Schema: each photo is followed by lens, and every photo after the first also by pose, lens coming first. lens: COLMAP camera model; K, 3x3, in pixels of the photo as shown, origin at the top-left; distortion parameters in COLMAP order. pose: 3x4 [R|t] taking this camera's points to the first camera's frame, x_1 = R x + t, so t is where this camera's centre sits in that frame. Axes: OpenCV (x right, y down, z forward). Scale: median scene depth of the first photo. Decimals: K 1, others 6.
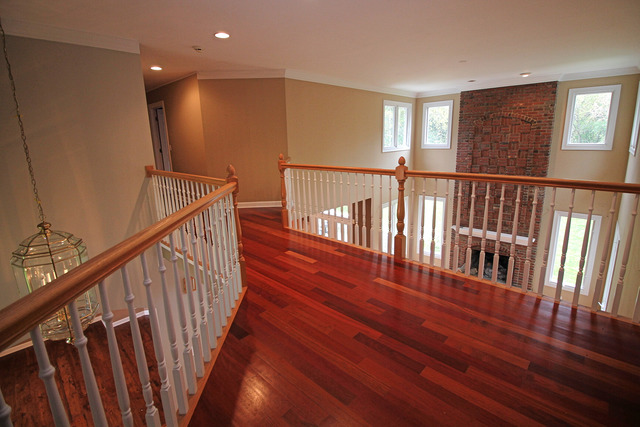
lens RADIAL K [[299.8, 0, 320.6], [0, 299.8, 204.5], [0, 0, 1]] dist [0.000458, -0.013795]
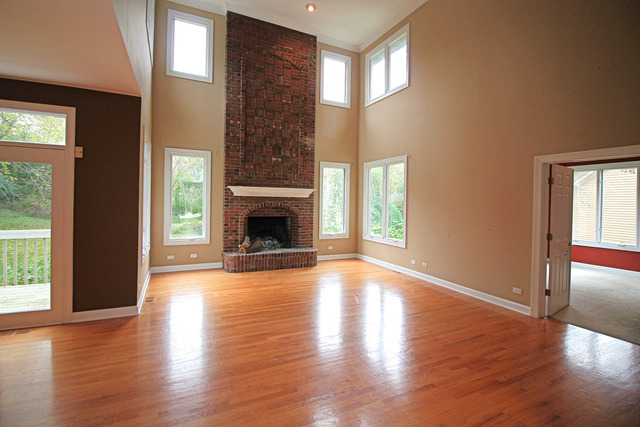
lens RADIAL K [[299.8, 0, 320.6], [0, 299.8, 204.5], [0, 0, 1]] dist [0.000458, -0.013795]
pose [[0.359629, 0.029064, 0.932642, -0.166698], [0.167595, 0.981248, -0.095204, 0.245832], [-0.917921, 0.190545, 0.348015, 0.612209]]
